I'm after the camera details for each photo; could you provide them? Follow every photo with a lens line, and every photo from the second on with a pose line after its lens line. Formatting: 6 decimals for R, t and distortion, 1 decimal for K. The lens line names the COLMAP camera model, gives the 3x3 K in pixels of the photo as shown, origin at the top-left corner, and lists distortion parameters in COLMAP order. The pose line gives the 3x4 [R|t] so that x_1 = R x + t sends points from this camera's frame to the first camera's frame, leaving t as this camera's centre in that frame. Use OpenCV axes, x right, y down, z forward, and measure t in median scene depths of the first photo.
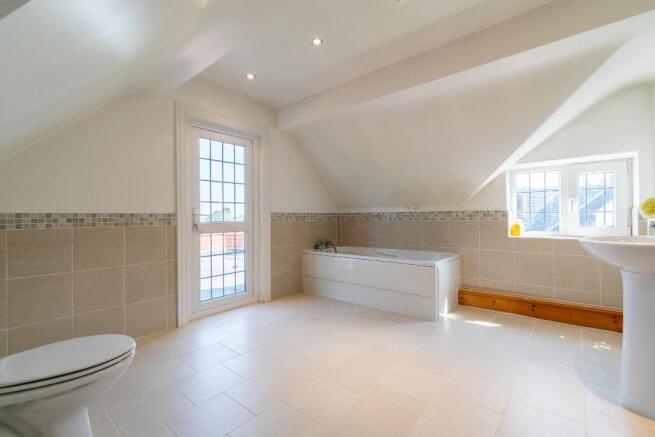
lens RADIAL K [[287.9, 0, 324.3], [0, 287.9, 216.5], [0, 0, 1]] dist [0.002103, 0.000198]
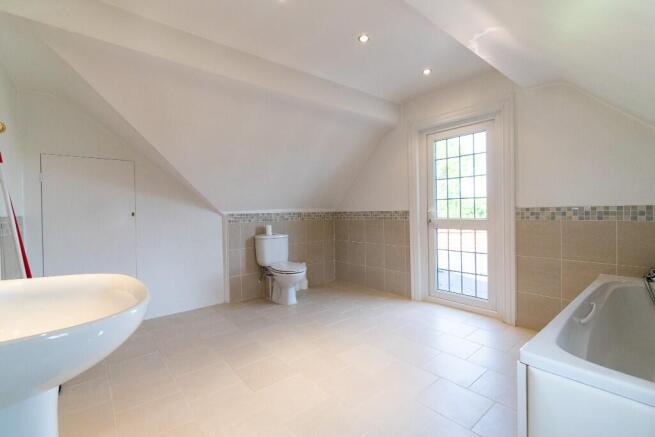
lens RADIAL K [[287.9, 0, 324.3], [0, 287.9, 216.5], [0, 0, 1]] dist [0.002103, 0.000198]
pose [[-0.163757, 0.020815, -0.986281, 0.698835], [0.010354, 0.999759, 0.019381, -0.011850], [0.986446, -0.007038, -0.163933, 0.716462]]
